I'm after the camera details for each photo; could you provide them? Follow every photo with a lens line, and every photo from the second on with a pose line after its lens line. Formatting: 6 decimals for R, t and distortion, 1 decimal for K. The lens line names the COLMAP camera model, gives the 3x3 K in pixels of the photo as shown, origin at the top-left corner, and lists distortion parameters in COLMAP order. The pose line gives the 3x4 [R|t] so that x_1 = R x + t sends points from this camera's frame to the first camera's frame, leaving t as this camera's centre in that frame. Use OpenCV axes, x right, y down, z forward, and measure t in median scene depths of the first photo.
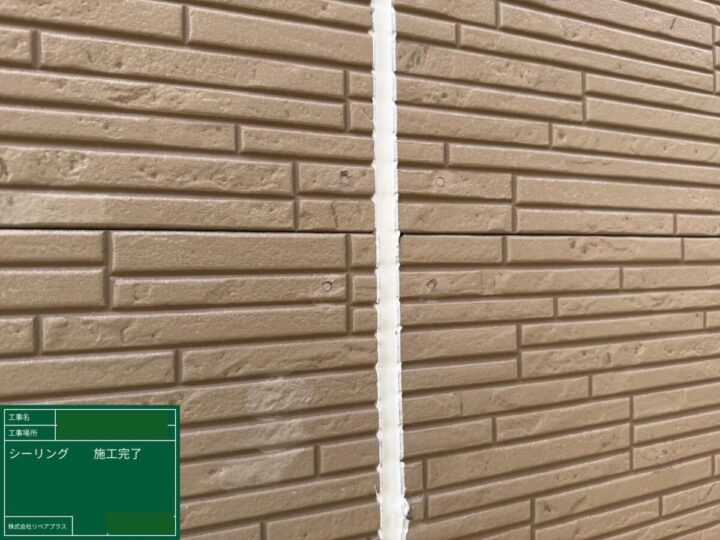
lens RADIAL K [[505.2, 0, 359.9], [0, 505.2, 269.5], [0, 0, 1]] dist [-0.002335, -0.000253]
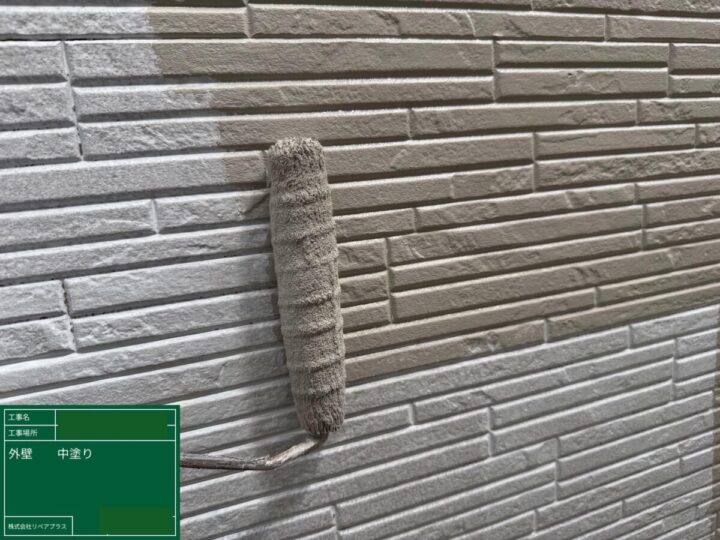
lens RADIAL K [[505.2, 0, 360.0], [0, 505.2, 269.6], [0, 0, 1]] dist [-0.002335, -0.000253]
pose [[0.995595, -0.074699, -0.056660, -1.417656], [0.081397, 0.988562, 0.126963, 0.338665], [0.046528, -0.131016, 0.990288, -0.675471]]
